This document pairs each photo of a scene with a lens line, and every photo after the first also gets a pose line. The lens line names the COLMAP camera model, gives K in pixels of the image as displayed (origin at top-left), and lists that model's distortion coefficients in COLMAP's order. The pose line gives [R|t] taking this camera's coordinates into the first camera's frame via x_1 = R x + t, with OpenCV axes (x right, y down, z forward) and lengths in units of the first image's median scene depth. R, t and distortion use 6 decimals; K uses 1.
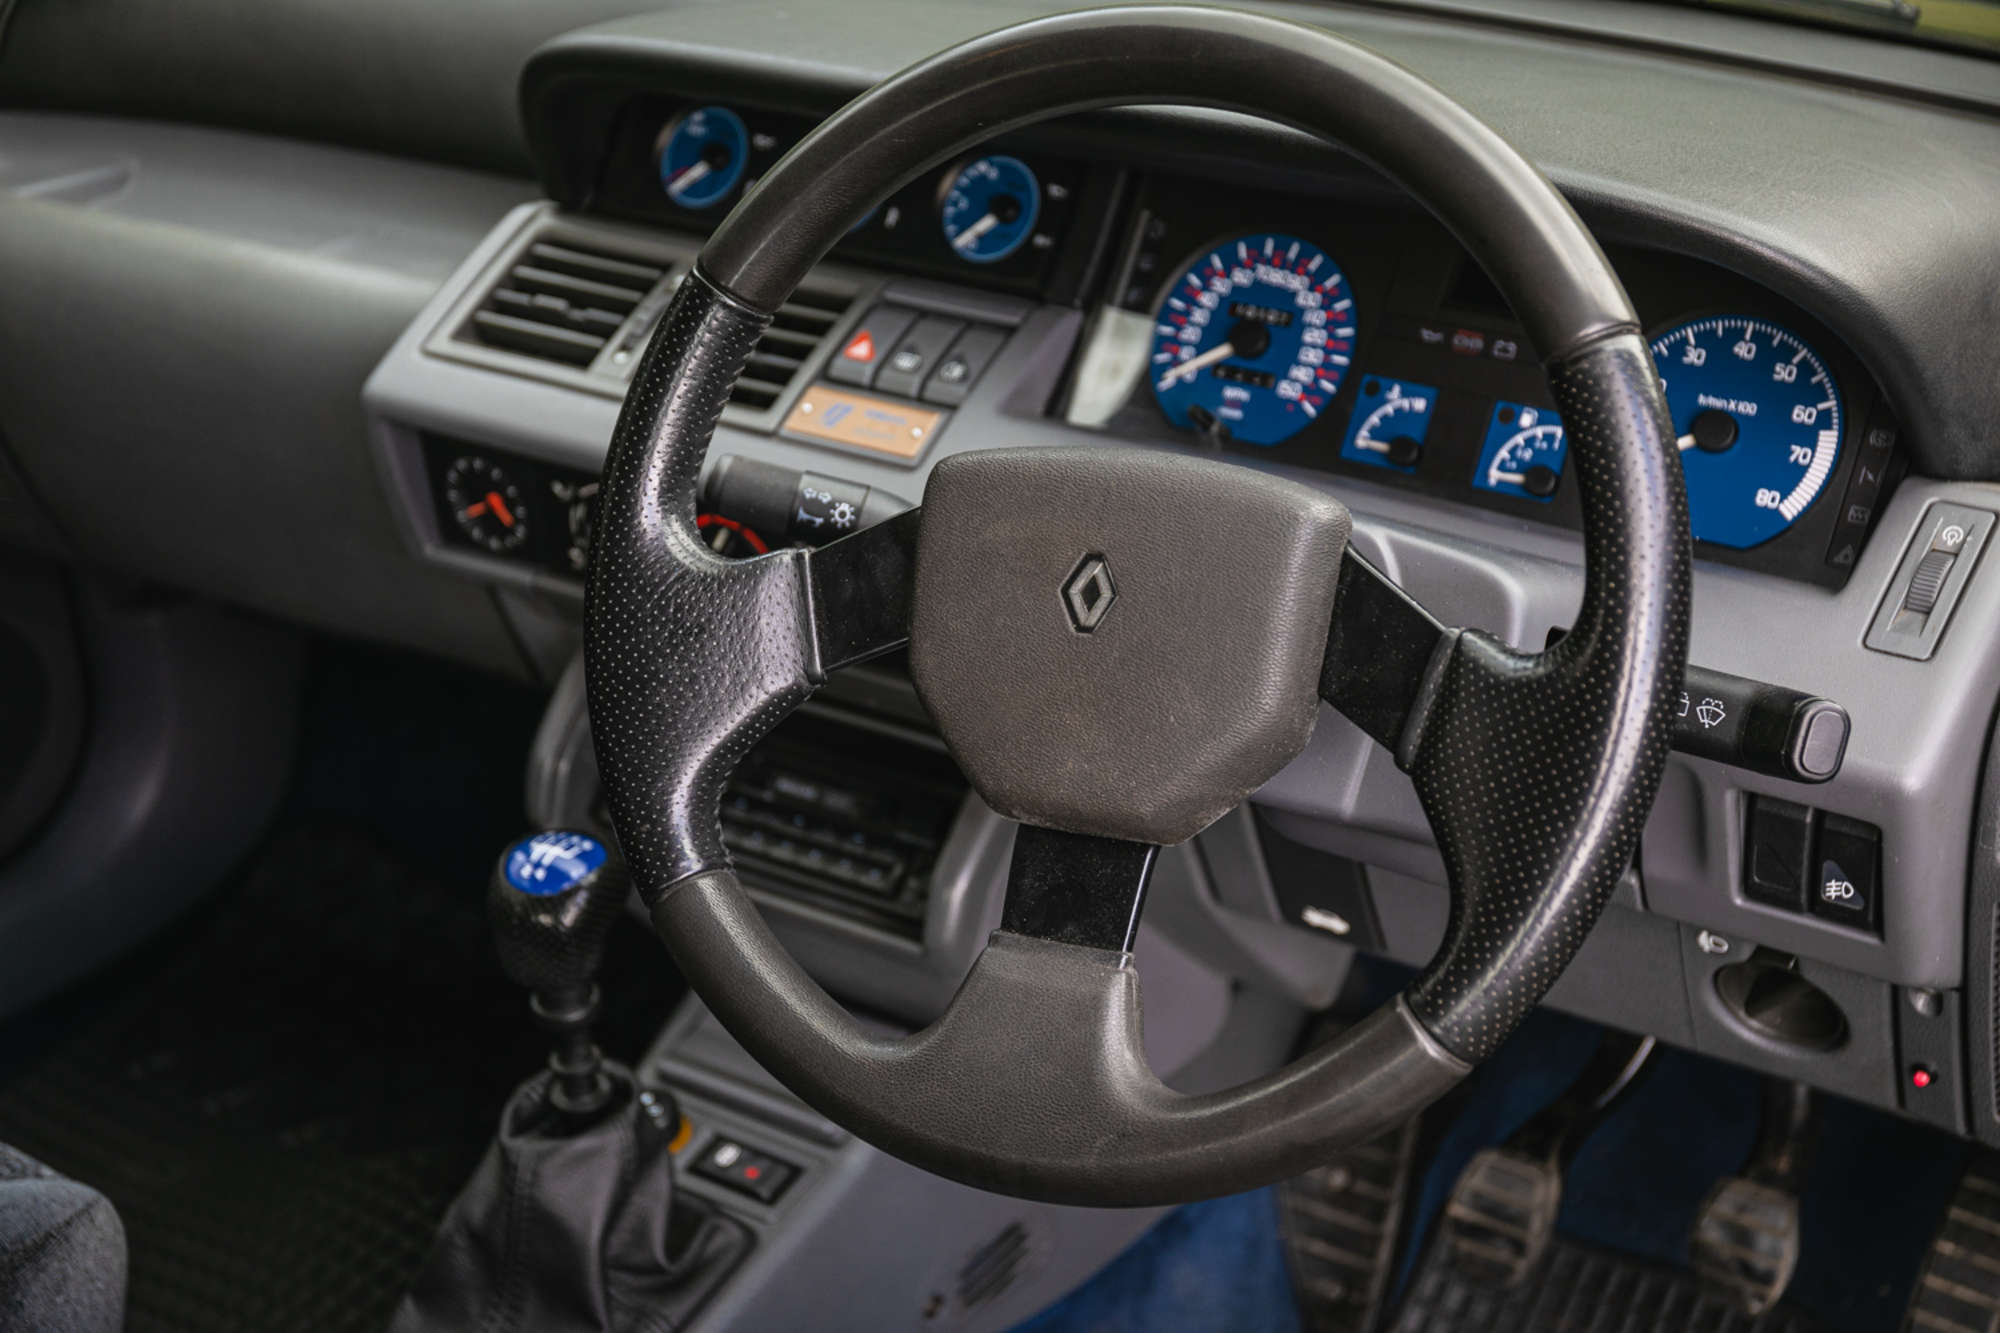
lens RADIAL K [[3038.9, 0, 1000.0], [0, 3038.9, 666.5], [0, 0, 1]] dist [0.027715, 0.145575]
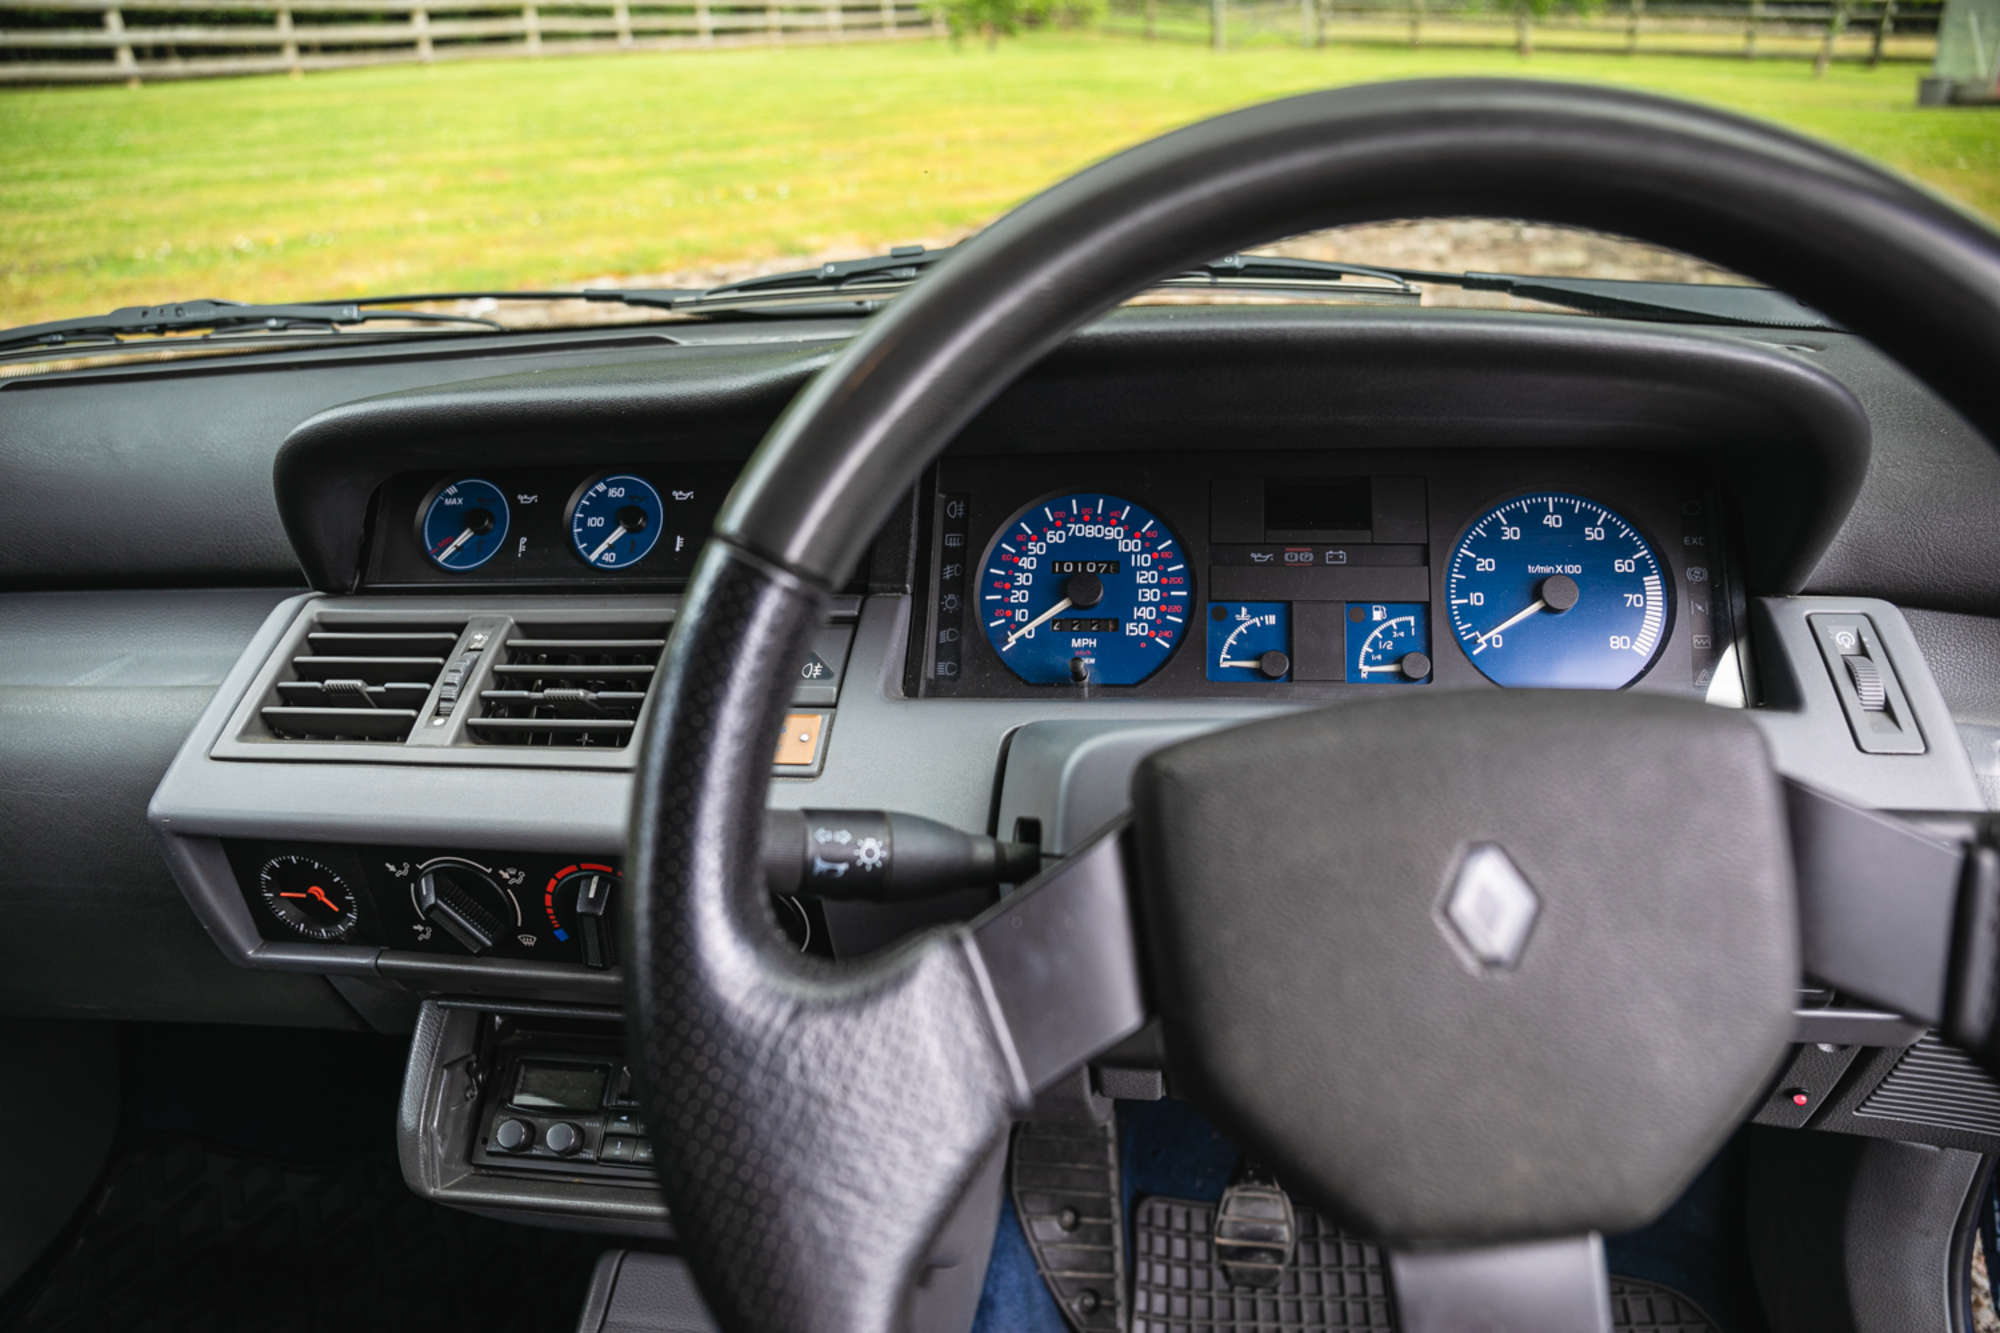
lens RADIAL K [[1330.8, 0, 1000.0], [0, 1330.8, 666.5], [0, 0, 1]] dist [-0.126087, 0.089178]
pose [[0.900884, -0.177021, 0.396324, -0.134722], [0.212351, 0.976076, -0.046724, -0.066510], [-0.378571, 0.126252, 0.916921, 0.590621]]
